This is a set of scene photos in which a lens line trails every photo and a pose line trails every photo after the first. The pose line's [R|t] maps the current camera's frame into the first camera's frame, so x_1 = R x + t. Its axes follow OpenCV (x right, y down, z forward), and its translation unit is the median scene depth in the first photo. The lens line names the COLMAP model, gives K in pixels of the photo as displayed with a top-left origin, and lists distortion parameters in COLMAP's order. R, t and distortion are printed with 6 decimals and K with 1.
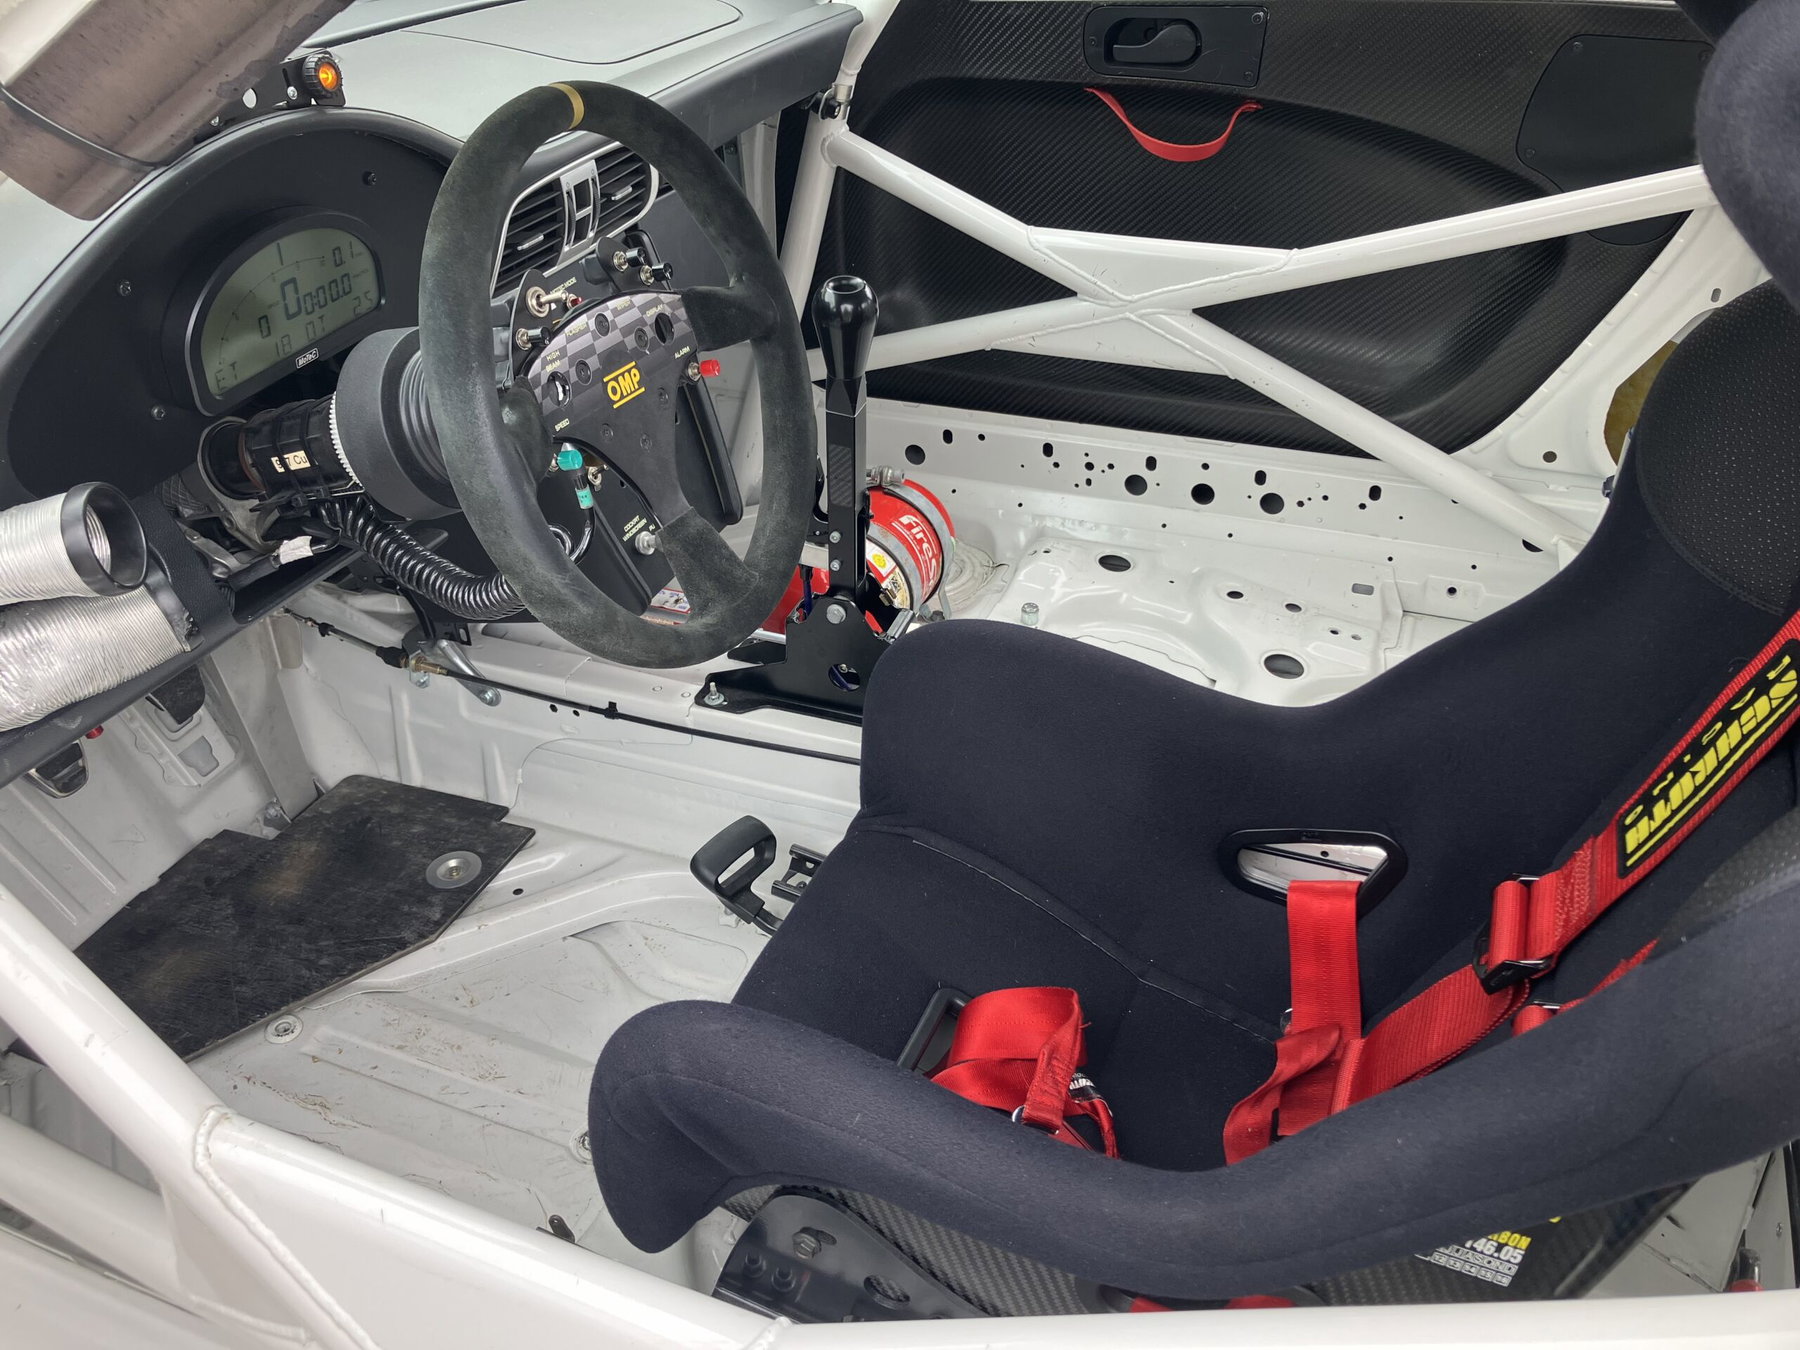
lens RADIAL K [[1518.8, 0, 894.4], [0, 1518.8, 674.0], [0, 0, 1]] dist [0.148705, -0.447714]
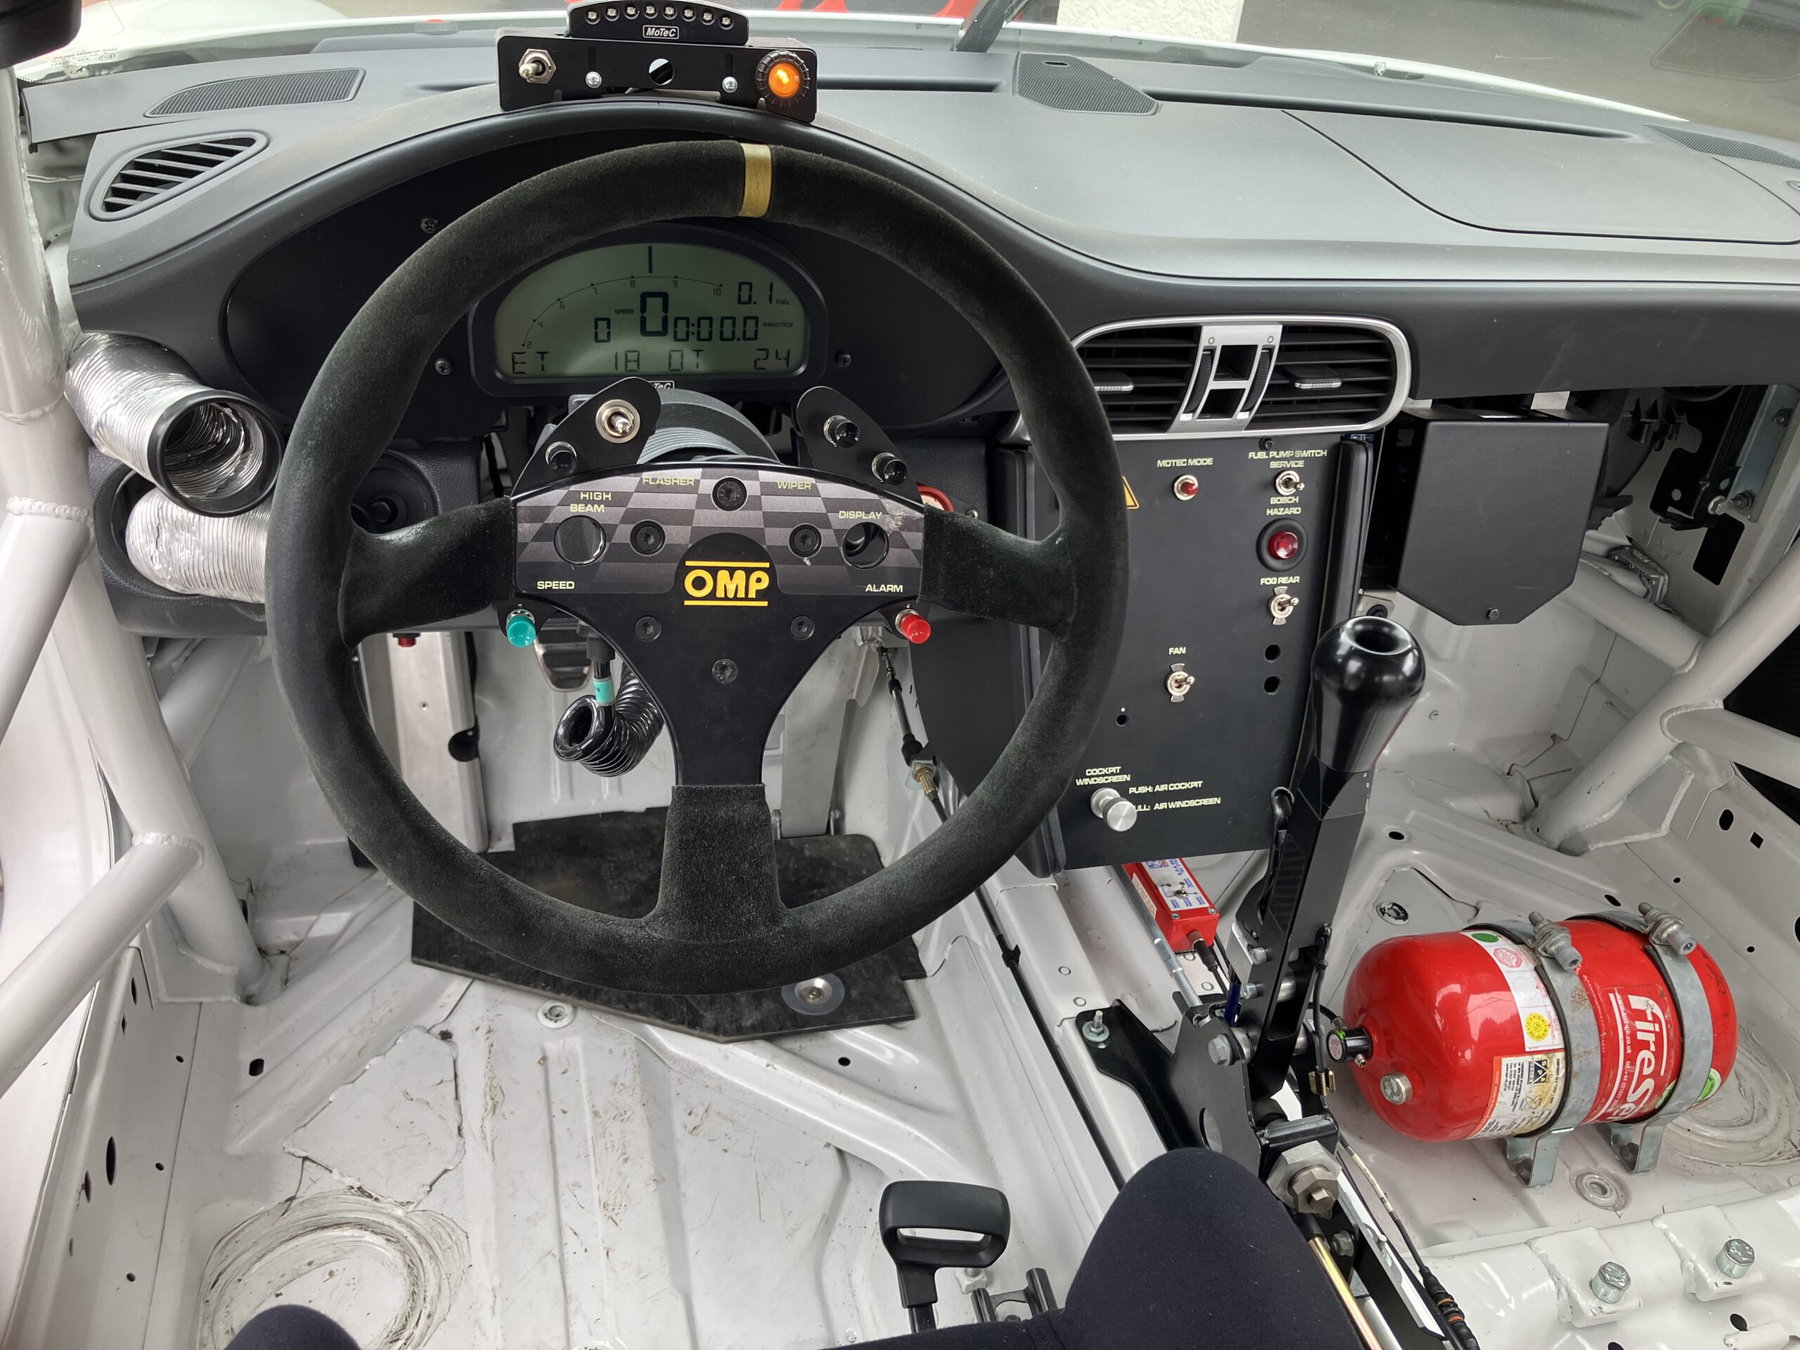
lens RADIAL K [[1518.8, 0, 894.4], [0, 1518.8, 674.0], [0, 0, 1]] dist [0.148705, -0.447714]
pose [[0.586827, 0.501887, -0.635408, 0.269885], [-0.530027, 0.831344, 0.167147, -0.258855], [0.612132, 0.238697, 0.753869, 0.452381]]
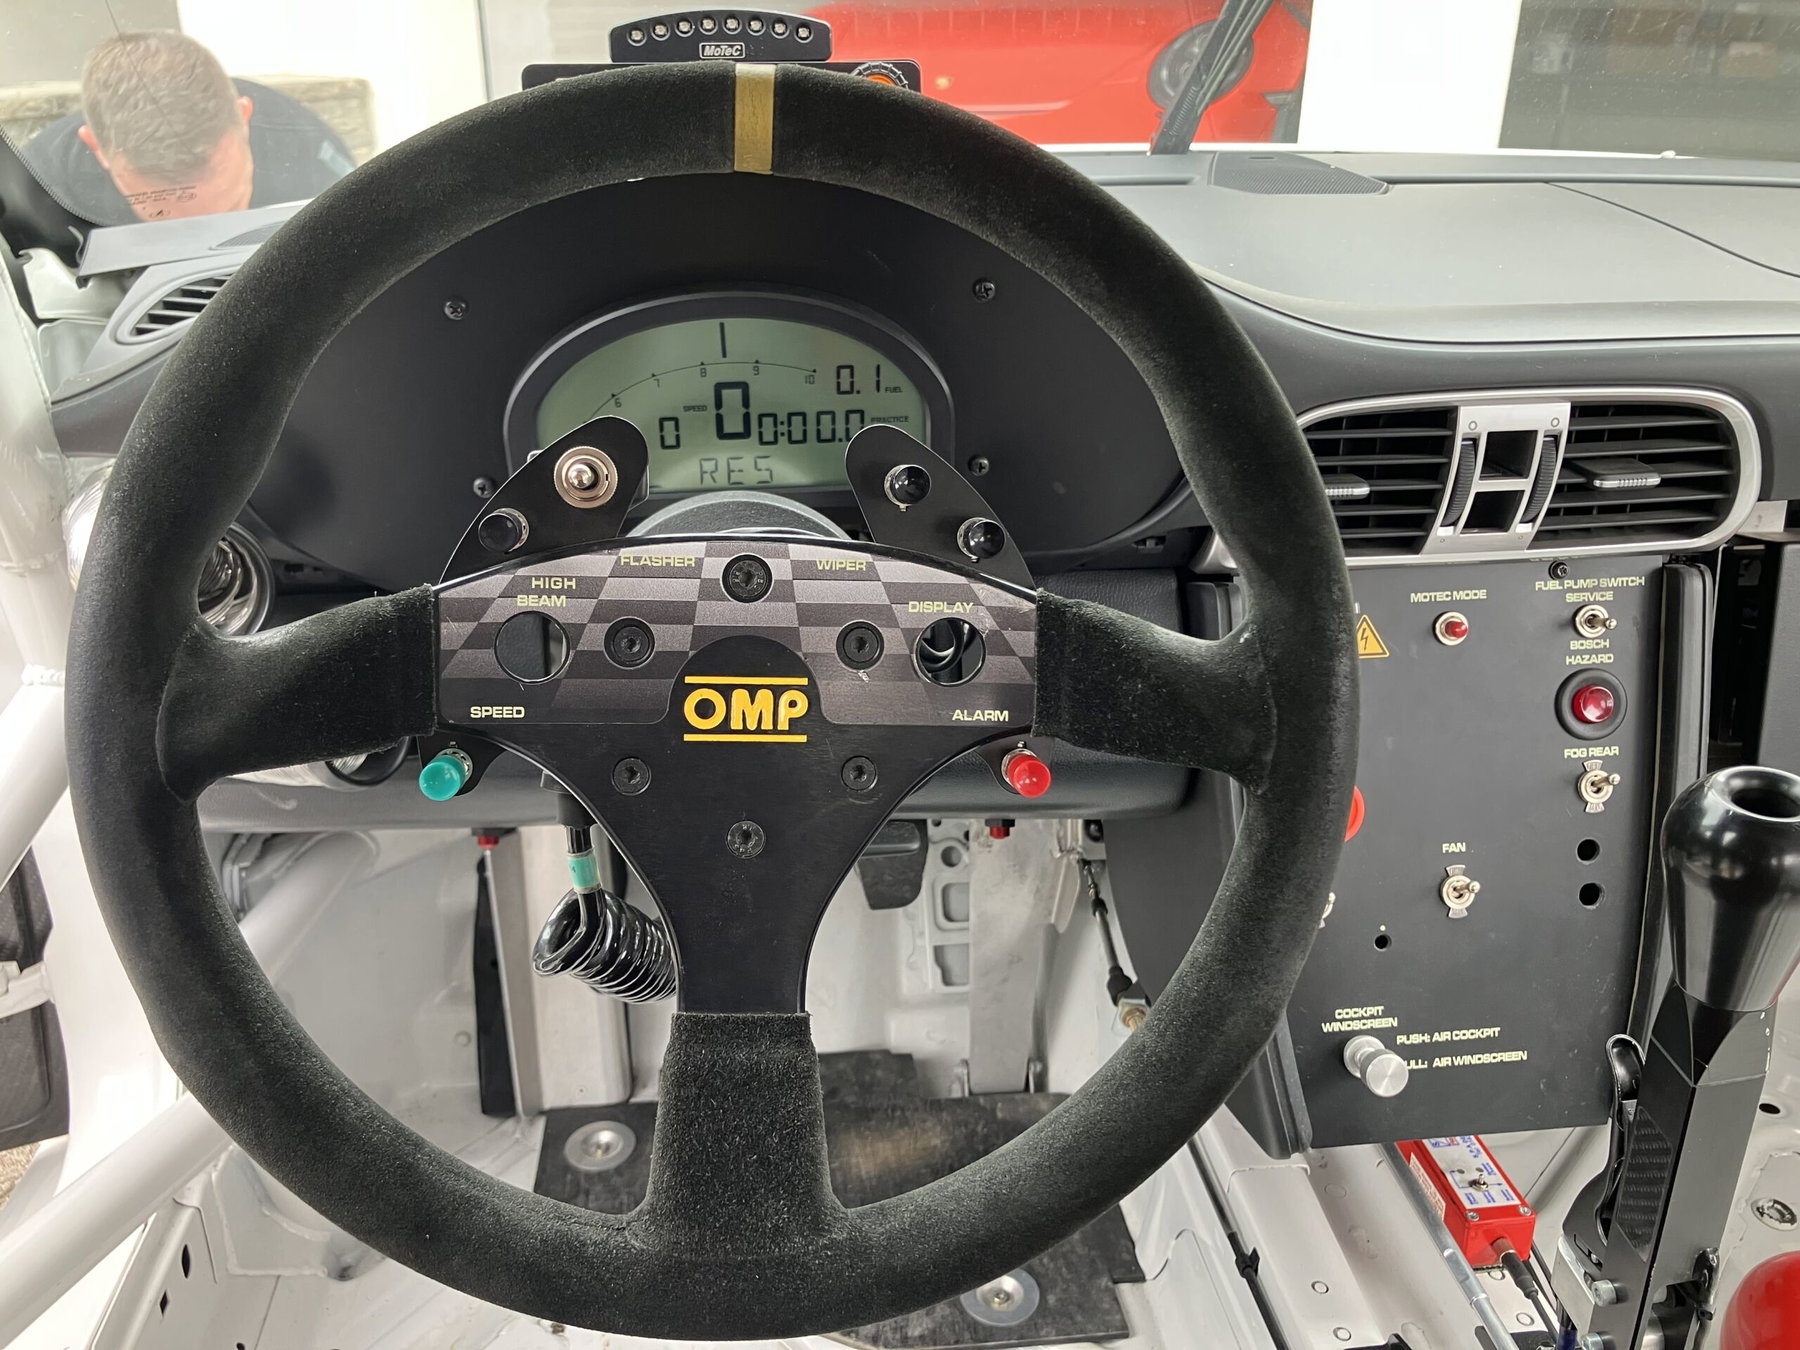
lens RADIAL K [[1516.2, 0, 877.9], [0, 1516.2, 661.1], [0, 0, 1]] dist [0.007194, -0.009773]
pose [[0.460937, 0.373663, -0.804931, 0.176689], [-0.494394, 0.861362, 0.116749, -0.231081], [0.736961, 0.344139, 0.581770, 0.631213]]
